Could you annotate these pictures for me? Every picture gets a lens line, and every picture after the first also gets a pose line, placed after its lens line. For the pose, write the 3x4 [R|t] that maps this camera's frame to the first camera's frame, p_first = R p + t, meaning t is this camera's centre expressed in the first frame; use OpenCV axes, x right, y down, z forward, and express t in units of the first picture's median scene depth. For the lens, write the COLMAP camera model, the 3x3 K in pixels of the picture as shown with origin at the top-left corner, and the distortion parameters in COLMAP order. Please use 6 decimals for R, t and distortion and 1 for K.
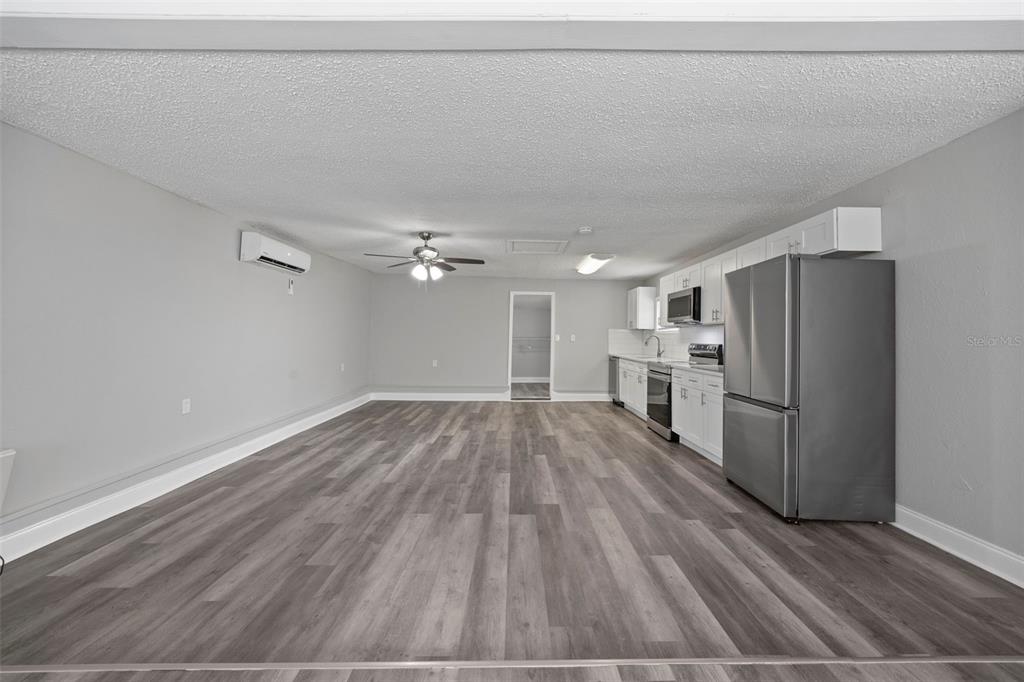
lens RADIAL K [[393.6, 0, 512.0], [0, 393.6, 341.0], [0, 0, 1]] dist [0.000488, -0.000093]
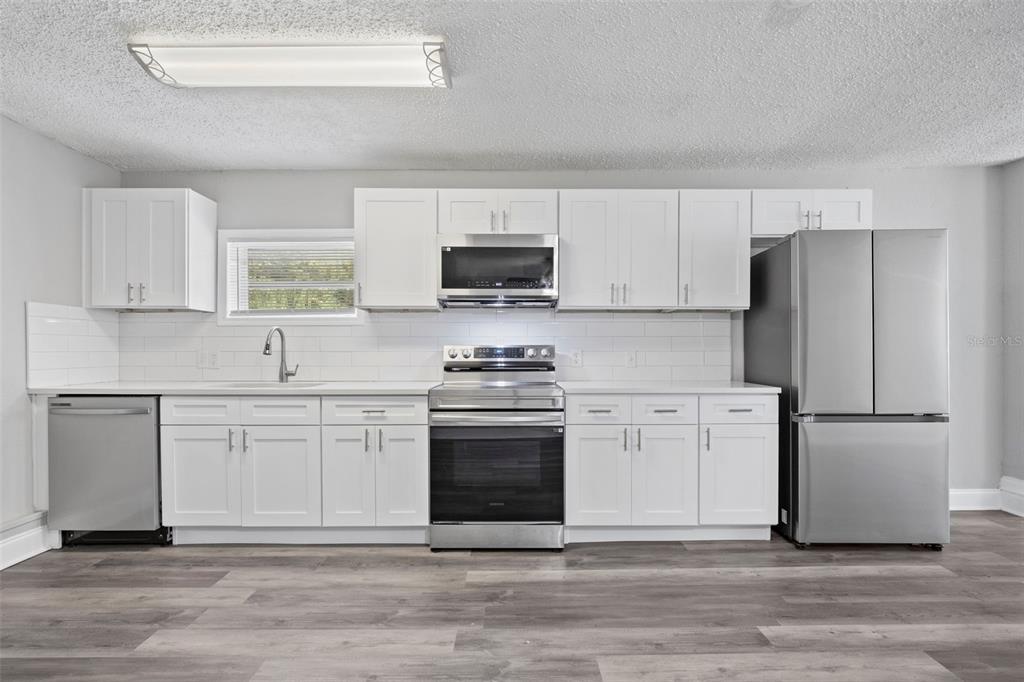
lens RADIAL K [[571.5, 0, 512.0], [0, 571.5, 341.0], [0, 0, 1]] dist [0.001500, 0.000512]
pose [[0.014859, -0.004125, 0.999881, -0.243629], [0.013031, 0.999907, 0.003932, 0.000910], [-0.999805, 0.012971, 0.014911, 0.905335]]
